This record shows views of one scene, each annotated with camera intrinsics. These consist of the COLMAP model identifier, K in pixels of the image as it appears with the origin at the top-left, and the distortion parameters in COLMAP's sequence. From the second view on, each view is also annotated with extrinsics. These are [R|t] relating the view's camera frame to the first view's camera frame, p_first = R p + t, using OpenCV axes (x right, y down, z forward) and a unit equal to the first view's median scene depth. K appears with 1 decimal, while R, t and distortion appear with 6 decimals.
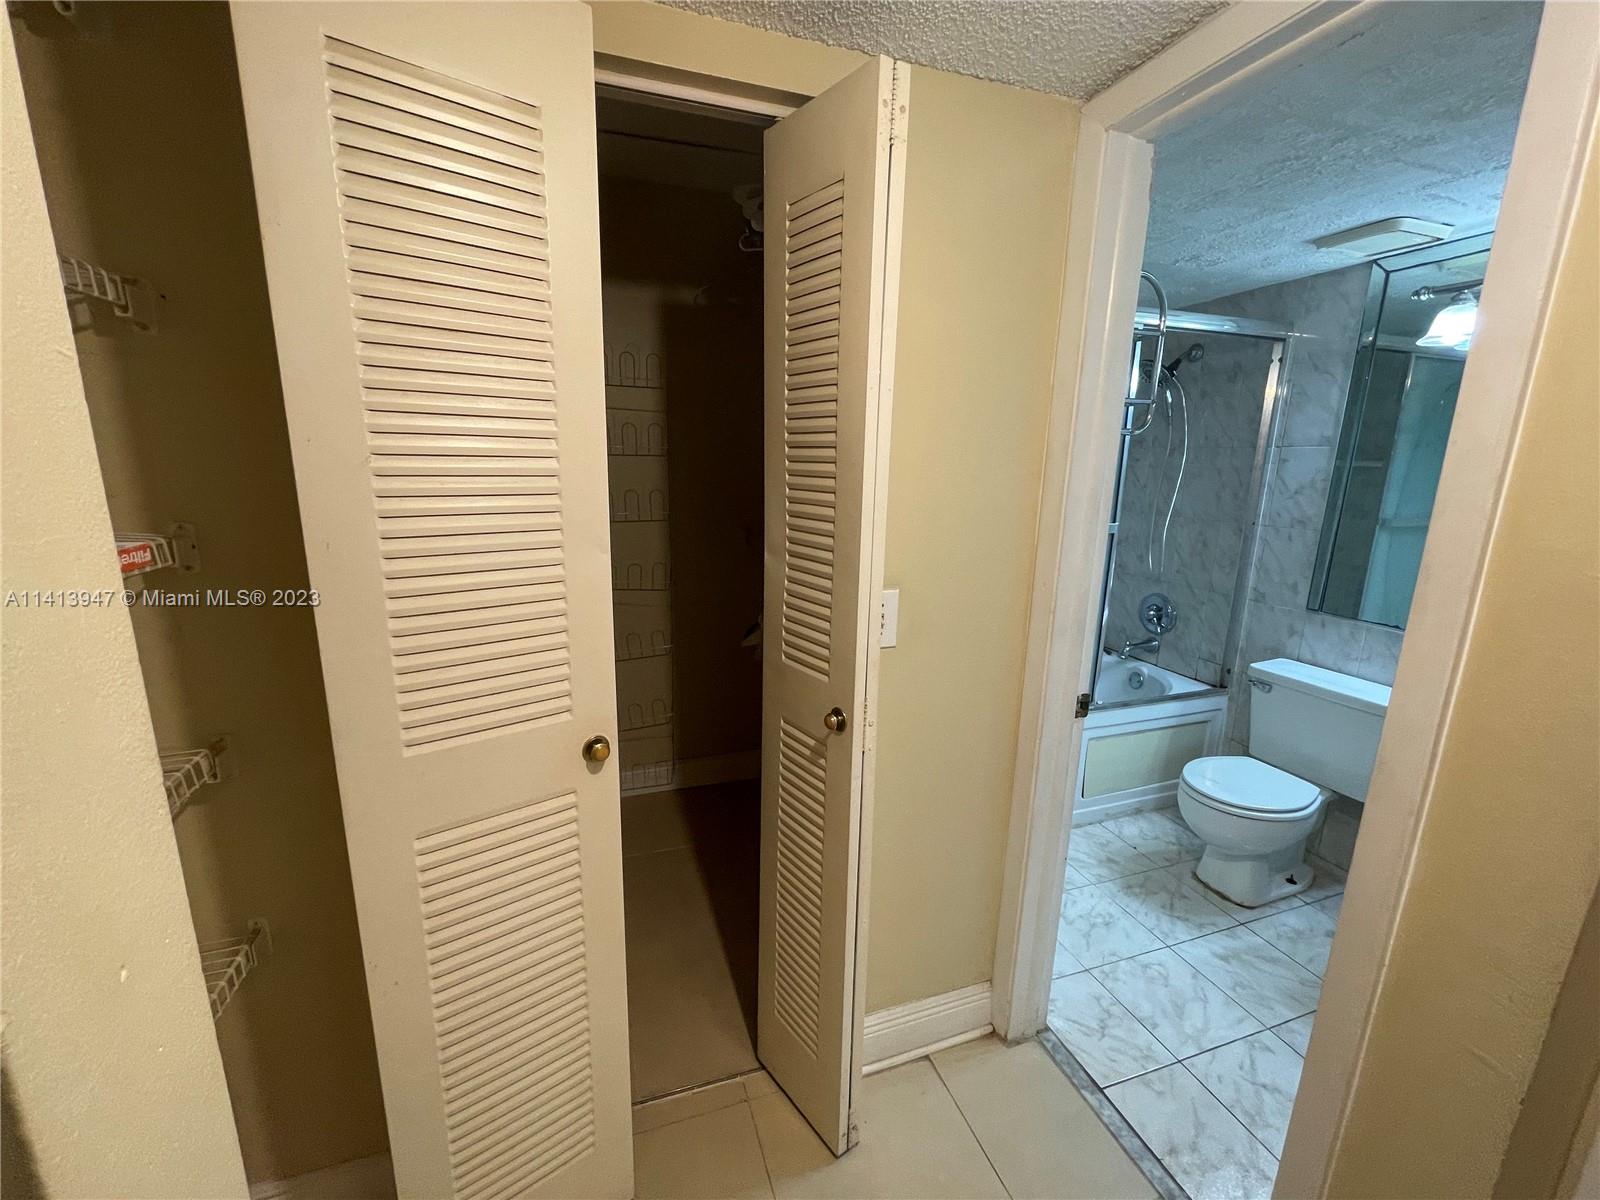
lens RADIAL K [[651.6, 0, 795.9], [0, 651.6, 603.4], [0, 0, 1]] dist [-0.005208, -0.000174]
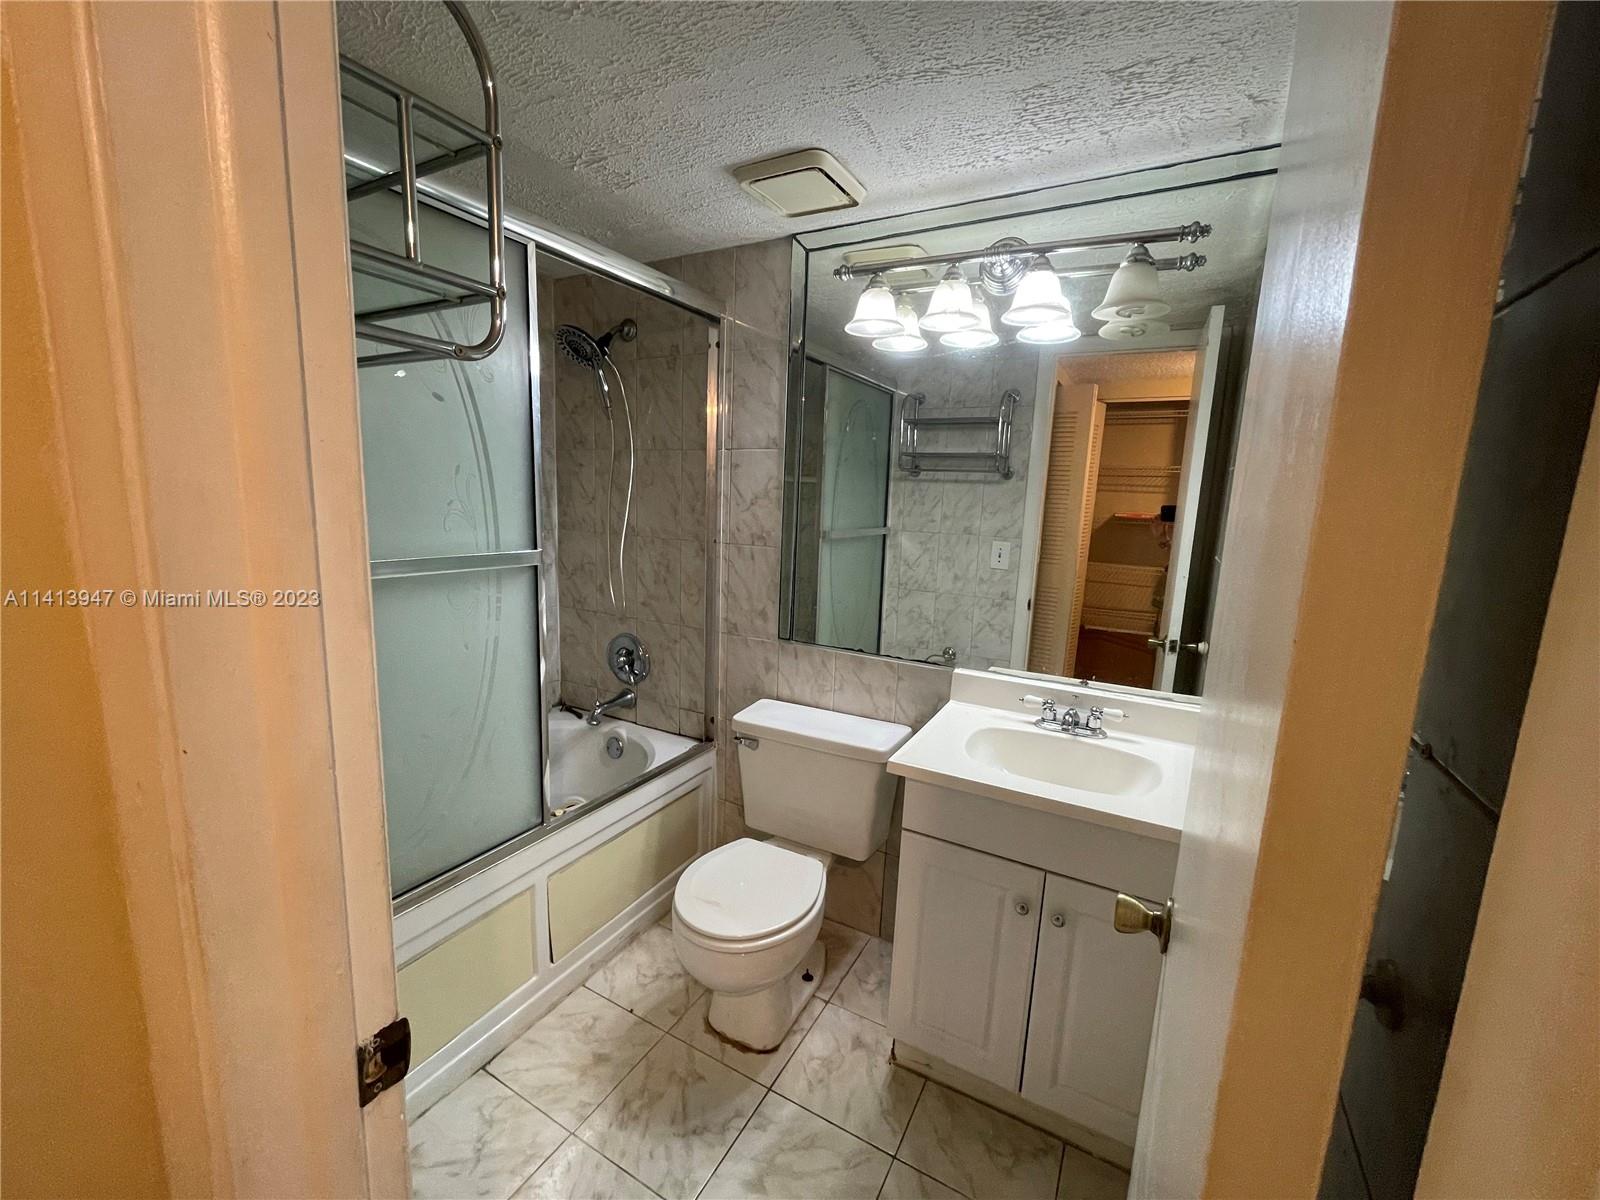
lens RADIAL K [[651.6, 0, 795.9], [0, 651.6, 603.4], [0, 0, 1]] dist [-0.005208, -0.000174]
pose [[0.744550, -0.100618, 0.659940, 0.230211], [0.121841, 0.992453, 0.013852, -0.044373], [-0.656353, 0.070095, 0.751191, 0.321230]]
